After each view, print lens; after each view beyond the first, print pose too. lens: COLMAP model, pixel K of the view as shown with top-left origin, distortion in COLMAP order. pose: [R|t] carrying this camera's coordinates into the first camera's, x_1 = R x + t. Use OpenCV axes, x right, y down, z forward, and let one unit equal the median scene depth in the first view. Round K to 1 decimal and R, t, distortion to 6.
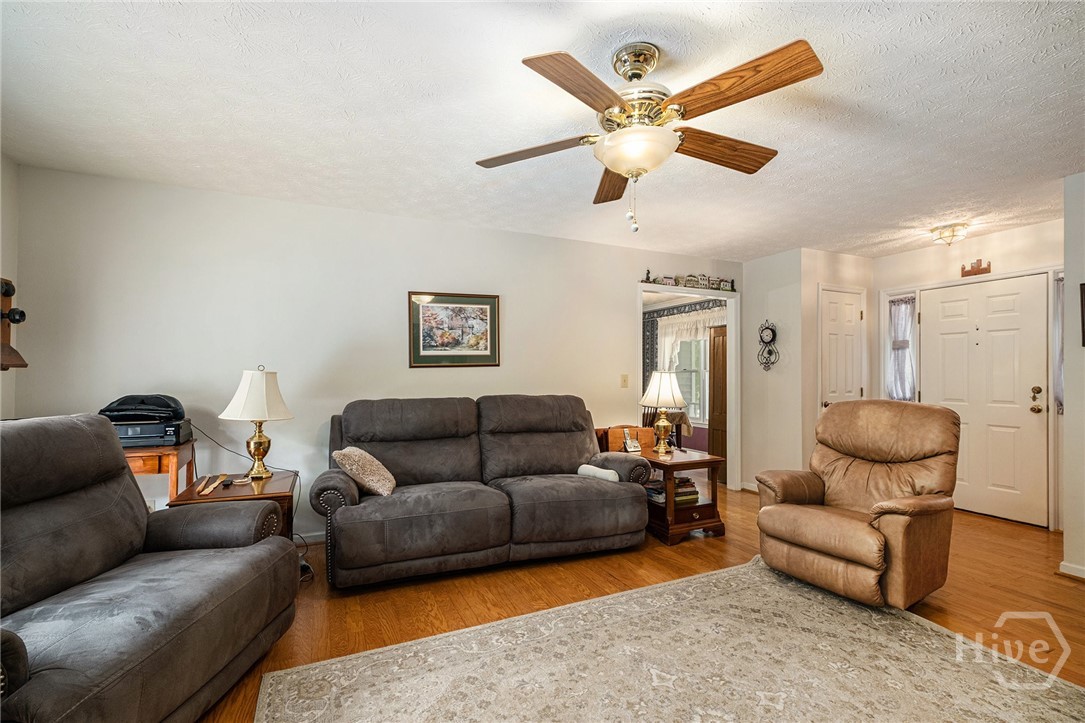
lens RADIAL K [[483.9, 0, 540.9], [0, 483.9, 374.3], [0, 0, 1]] dist [-0.001025, 0.000016]
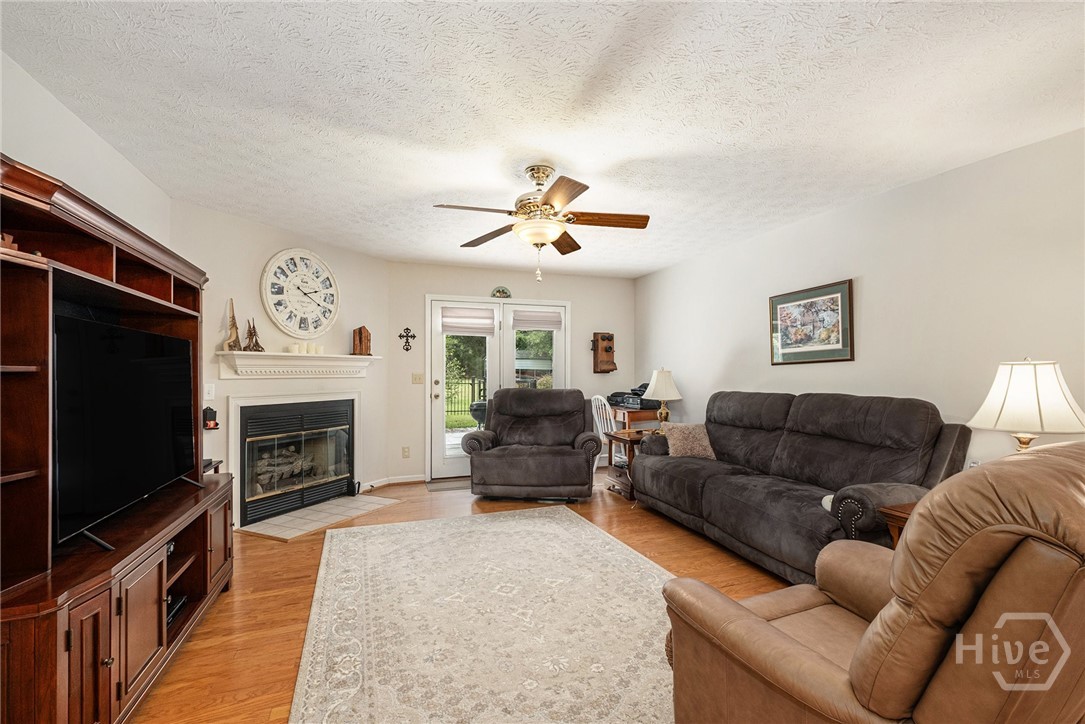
lens RADIAL K [[481.5, 0, 542.5], [0, 481.5, 362.0], [0, 0, 1]] dist [-0.001385, 0.000015]
pose [[-0.087043, -0.023735, -0.995922, 0.840541], [0.008862, 0.999658, -0.024599, 0.001710], [0.996165, -0.010967, -0.086803, 0.542602]]
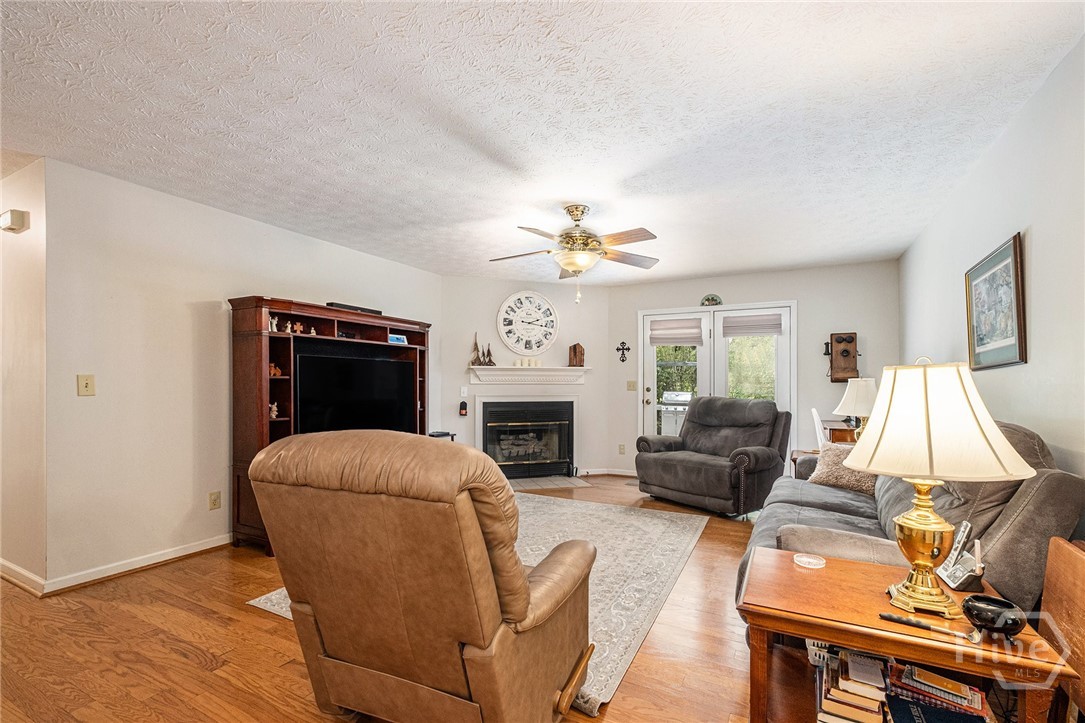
lens RADIAL K [[483.9, 0, 540.9], [0, 483.9, 374.3], [0, 0, 1]] dist [-0.001025, 0.000016]
pose [[-0.796413, -0.013852, -0.604595, 0.685447], [-0.001517, 0.999780, -0.020909, 0.007400], [0.604752, -0.015735, -0.796259, 1.139672]]
